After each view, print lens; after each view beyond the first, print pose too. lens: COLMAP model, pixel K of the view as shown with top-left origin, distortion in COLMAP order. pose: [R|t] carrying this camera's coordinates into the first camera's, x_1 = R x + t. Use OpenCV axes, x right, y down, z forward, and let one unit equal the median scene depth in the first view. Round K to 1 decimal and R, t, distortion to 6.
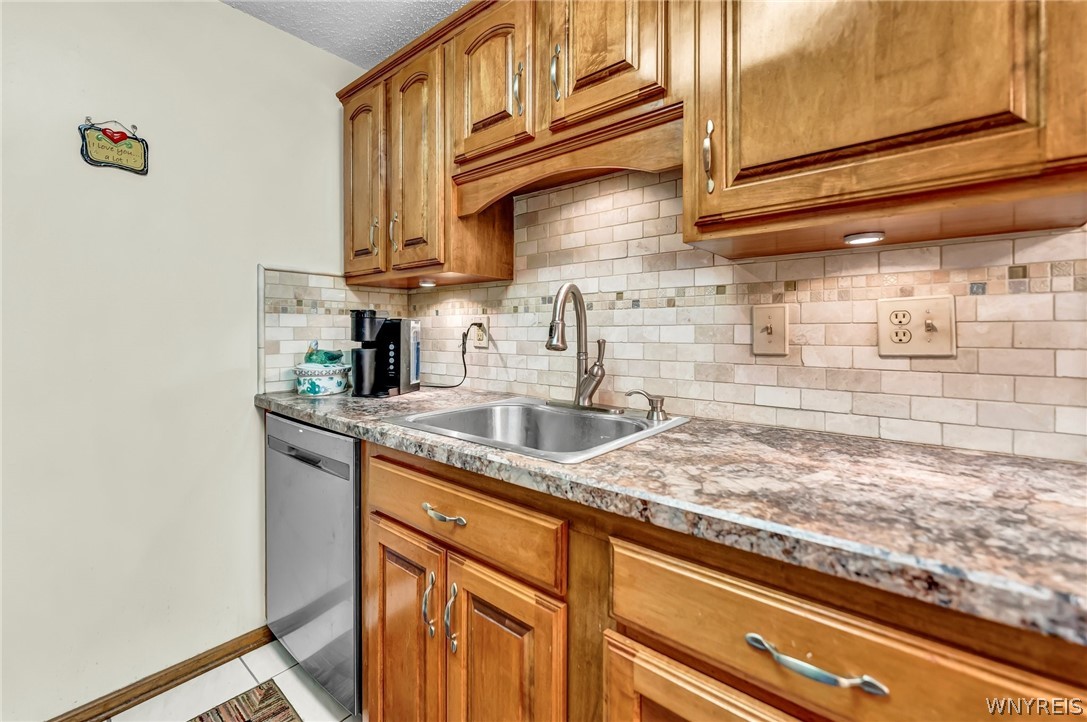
lens RADIAL K [[455.6, 0, 540.9], [0, 455.6, 335.4], [0, 0, 1]] dist [-0.009772, 0.000762]
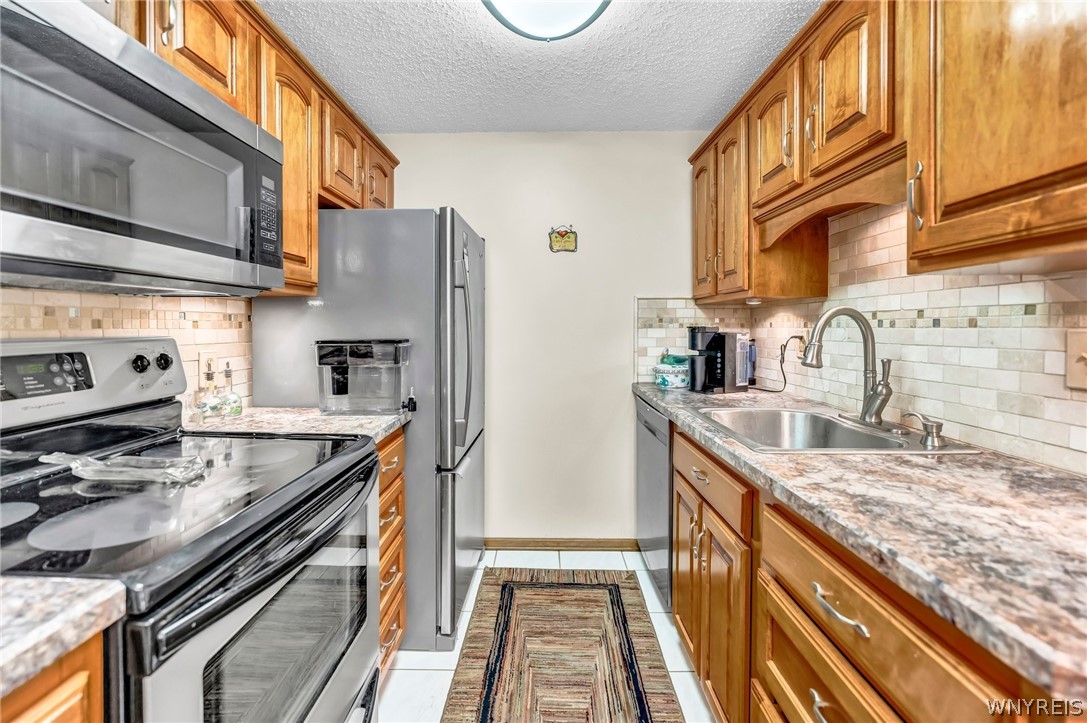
lens RADIAL K [[455.6, 0, 538.2], [0, 455.6, 333.7], [0, 0, 1]] dist [-0.009772, 0.000762]
pose [[0.630198, 0.006614, -0.776406, 0.456864], [-0.002038, 0.999974, 0.006864, -0.056387], [0.776432, -0.002744, 0.630195, -0.253329]]
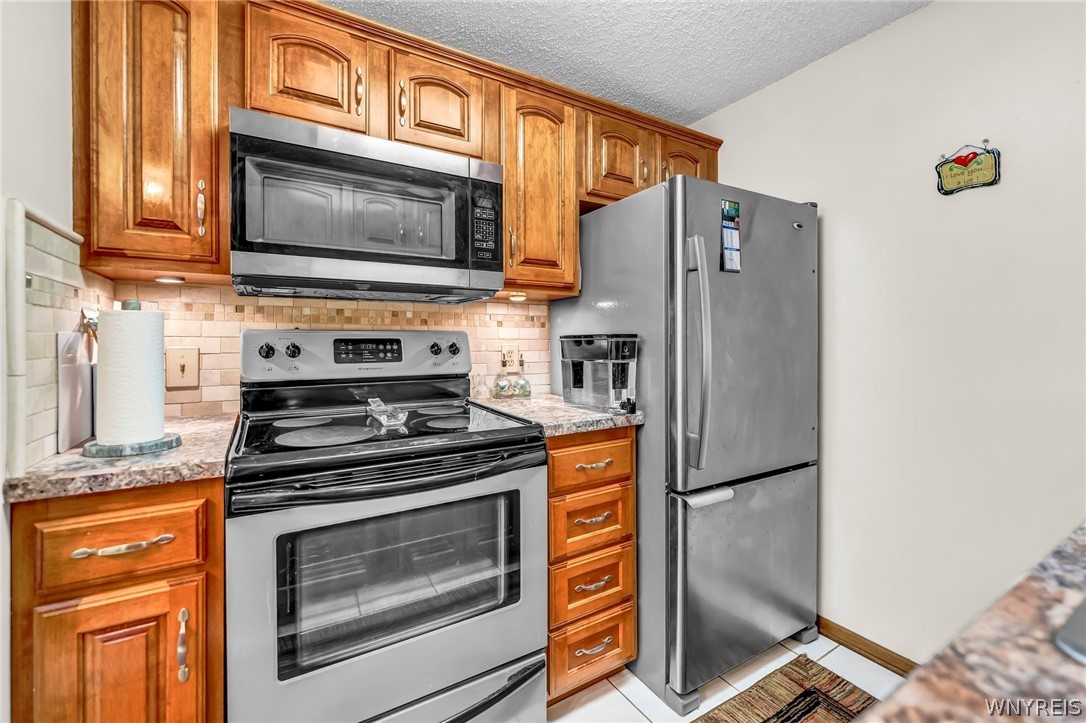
lens RADIAL K [[452.8, 0, 536.1], [0, 452.8, 340.8], [0, 0, 1]] dist [-0.010616, 0.000407]
pose [[-0.324357, -0.007307, -0.945907, 0.405192], [-0.007237, 0.999960, -0.005242, -0.005188], [0.945907, 0.005146, -0.324397, 0.422785]]
